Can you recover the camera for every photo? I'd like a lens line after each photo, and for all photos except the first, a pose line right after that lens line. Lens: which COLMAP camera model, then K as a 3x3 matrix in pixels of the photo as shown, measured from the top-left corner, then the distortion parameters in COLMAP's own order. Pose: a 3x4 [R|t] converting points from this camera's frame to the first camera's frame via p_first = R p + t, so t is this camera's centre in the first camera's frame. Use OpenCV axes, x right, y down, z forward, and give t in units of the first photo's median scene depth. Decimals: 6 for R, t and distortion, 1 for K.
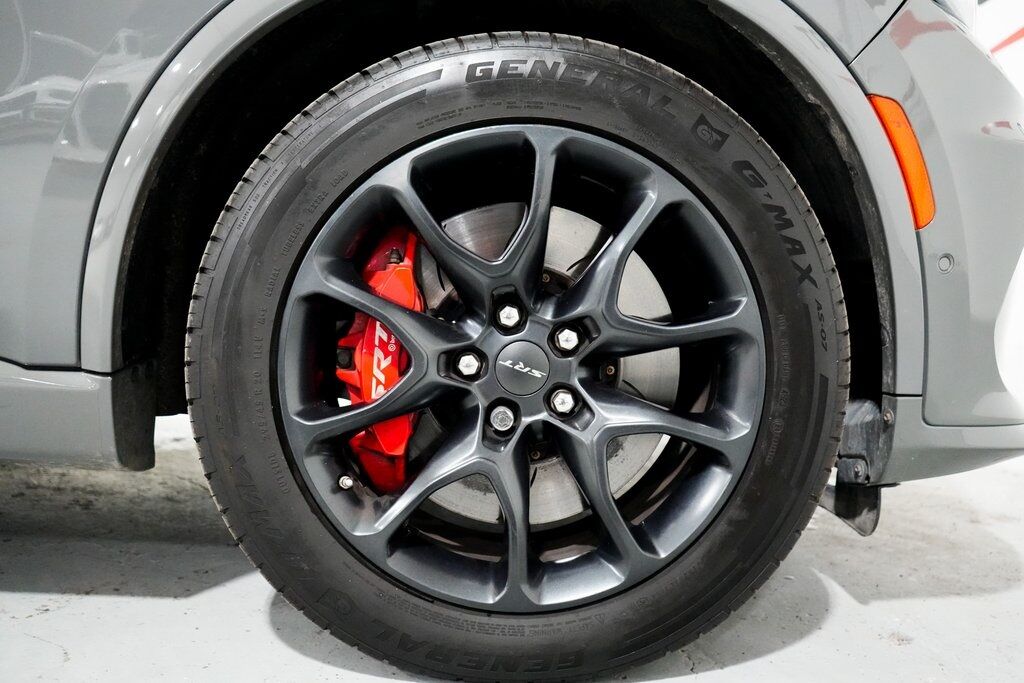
lens RADIAL K [[897.5, 0, 512.0], [0, 897.5, 341.5], [0, 0, 1]] dist [-0.008303, -0.004034]
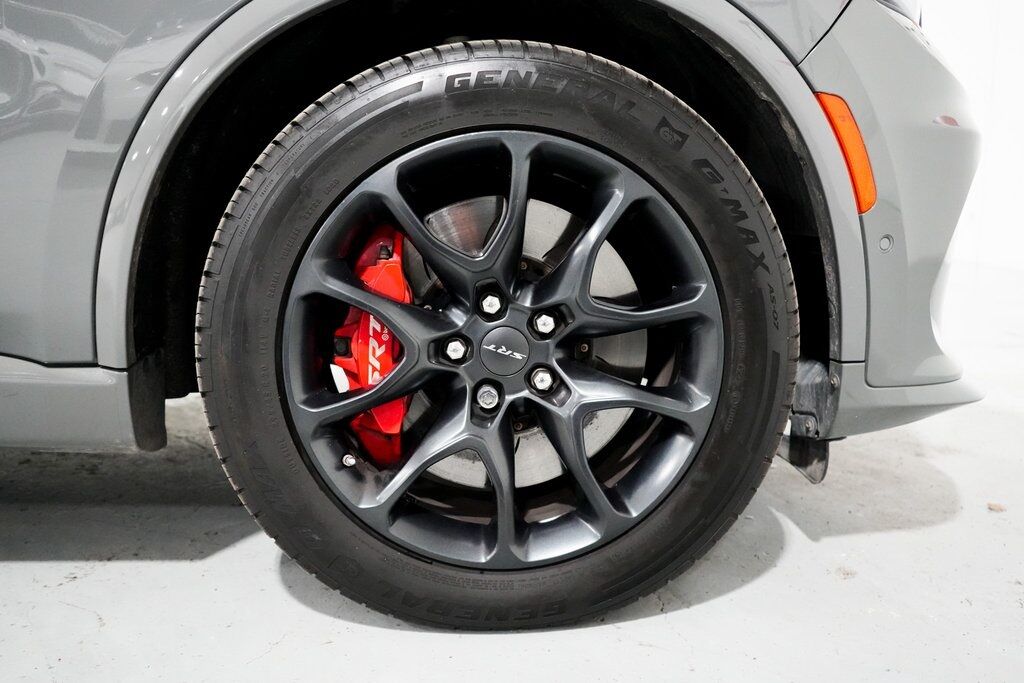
lens RADIAL K [[897.5, 0, 512.0], [0, 897.5, 341.5], [0, 0, 1]] dist [-0.008303, -0.004034]
pose [[0.999016, -0.031500, 0.031209, -0.013645], [0.028587, 0.995554, 0.089752, -0.081833], [-0.033897, -0.088771, 0.995475, -0.095143]]
